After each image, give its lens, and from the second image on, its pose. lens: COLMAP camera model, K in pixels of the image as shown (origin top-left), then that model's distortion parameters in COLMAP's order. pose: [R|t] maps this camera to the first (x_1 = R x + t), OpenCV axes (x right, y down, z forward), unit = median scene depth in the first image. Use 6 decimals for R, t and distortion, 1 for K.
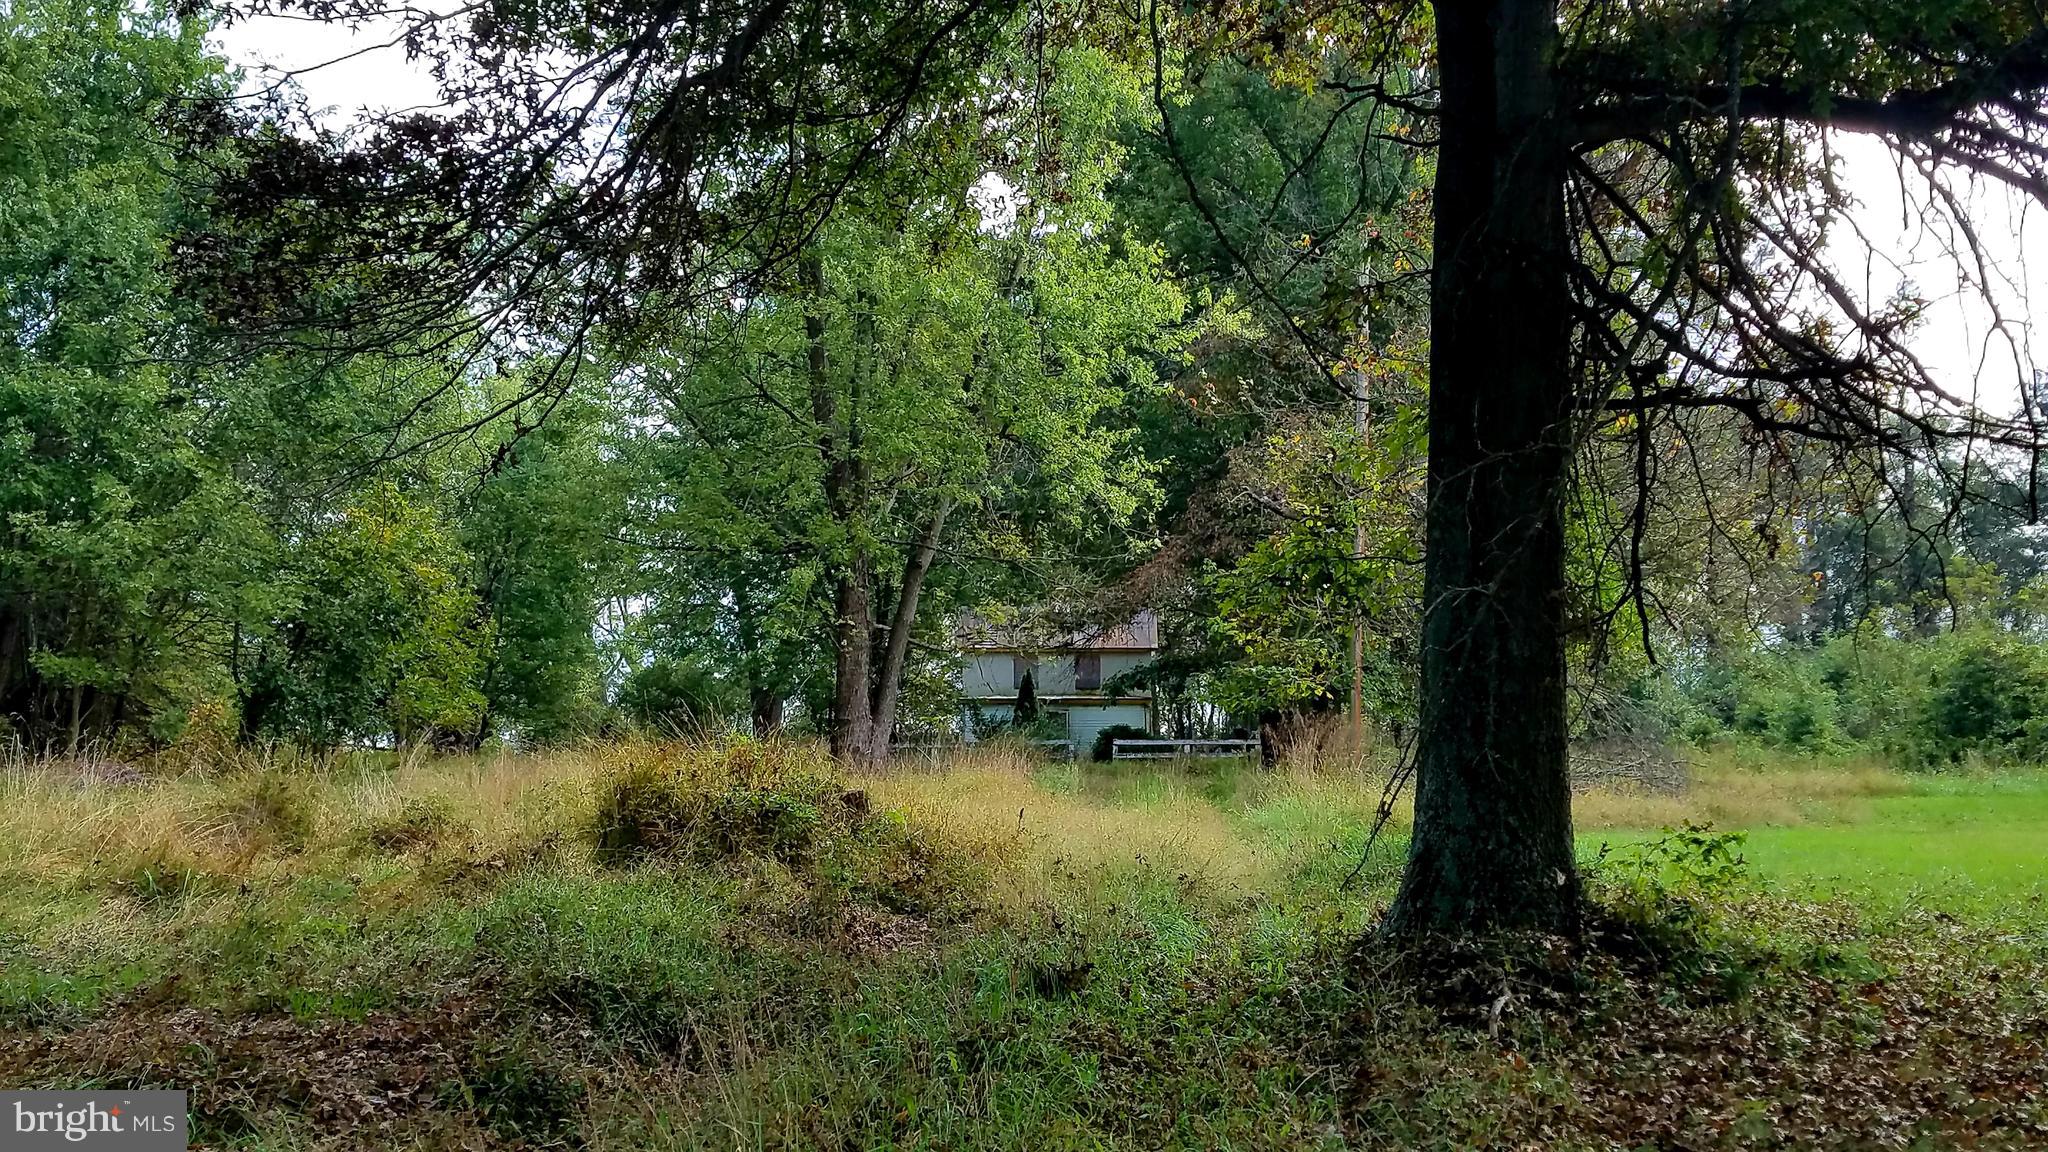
lens RADIAL K [[1905.3, 0, 1029.3], [0, 1905.3, 578.0], [0, 0, 1]] dist [0.013754, 0.000853]
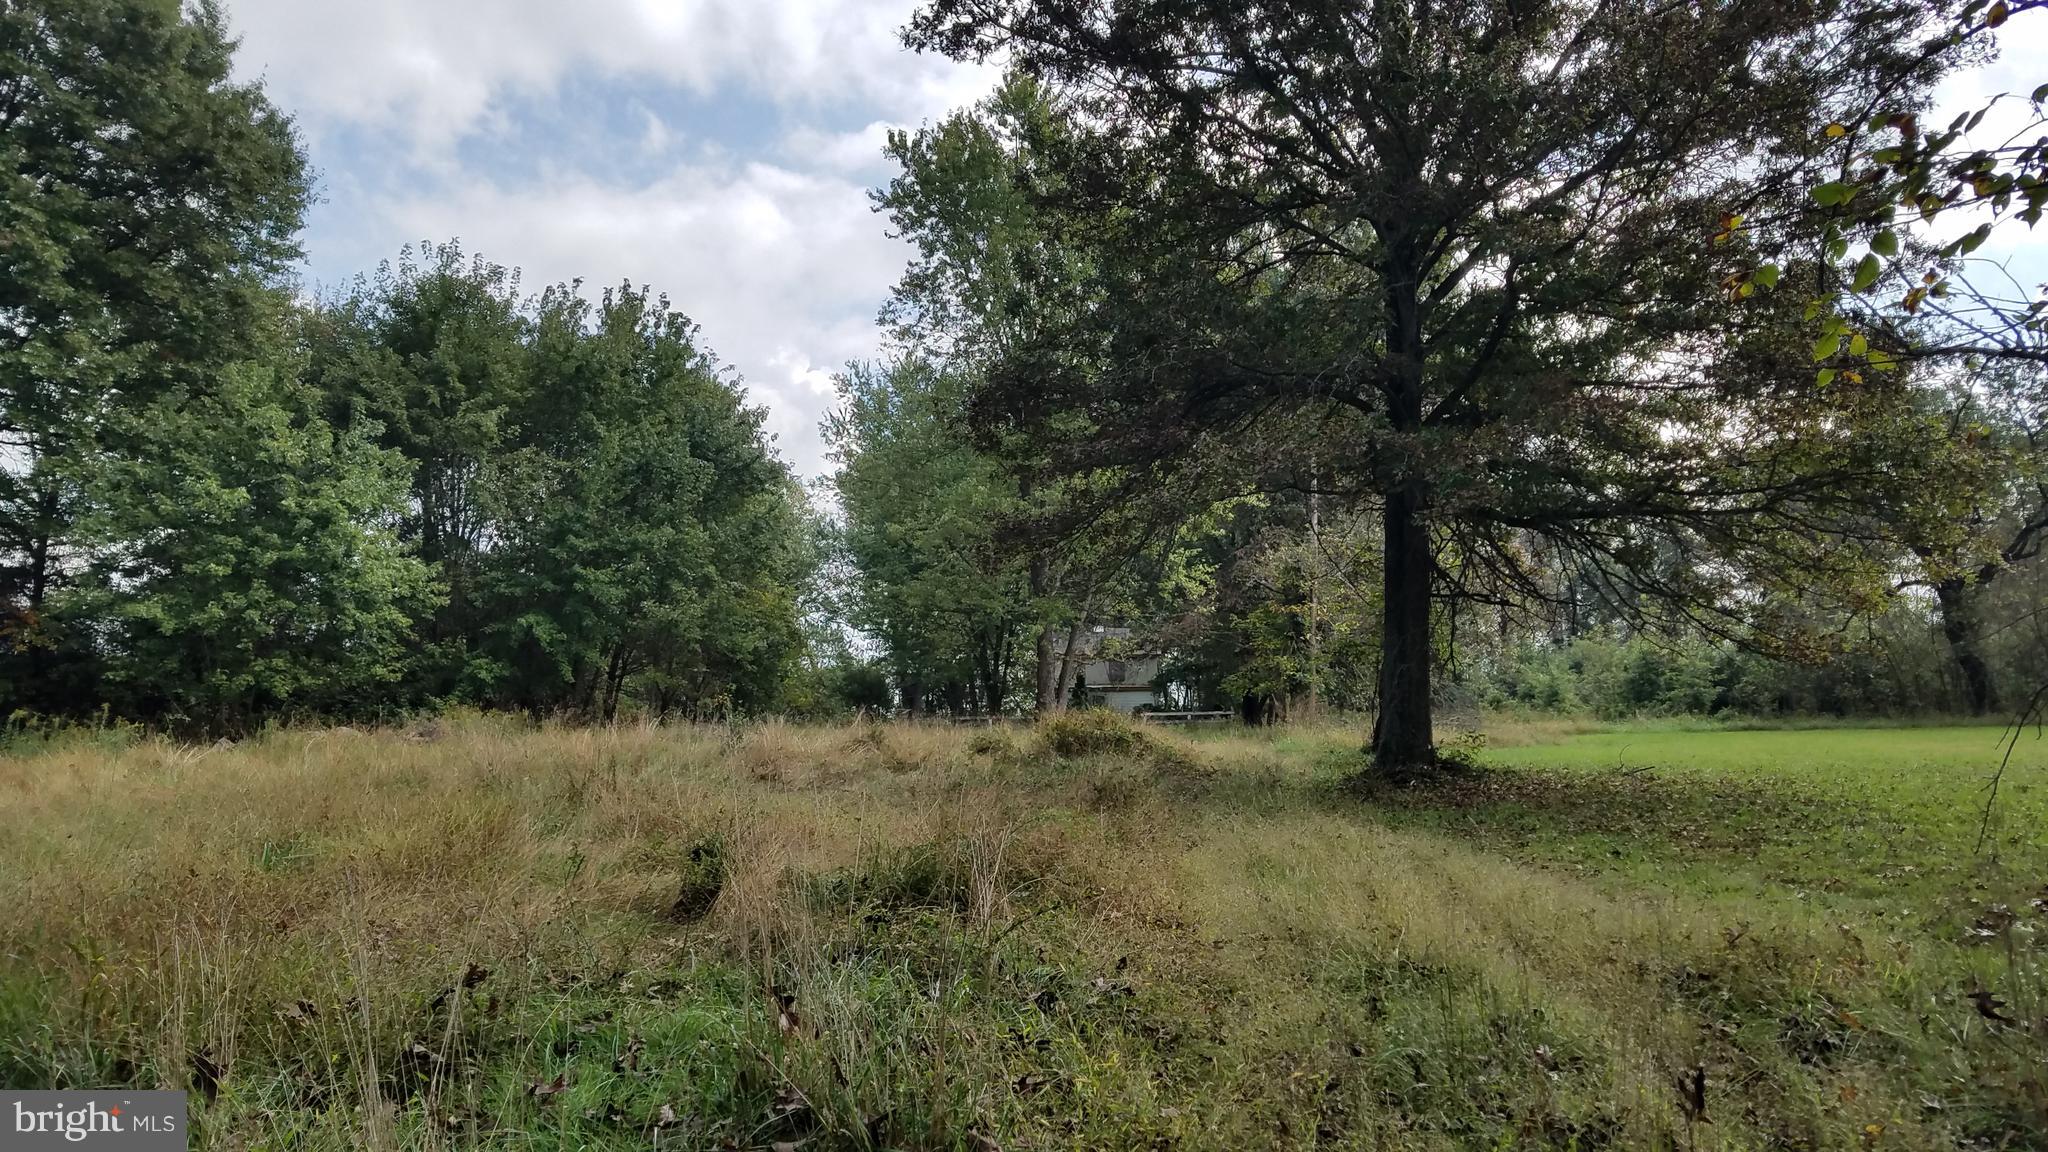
lens RADIAL K [[1905.3, 0, 1020.0], [0, 1905.3, 574.4], [0, 0, 1]] dist [0.013754, 0.000853]
pose [[0.996717, -0.011330, 0.080166, -0.209762], [0.010607, 0.999899, 0.009447, -0.054424], [-0.080265, -0.008566, 0.996737, -0.679147]]
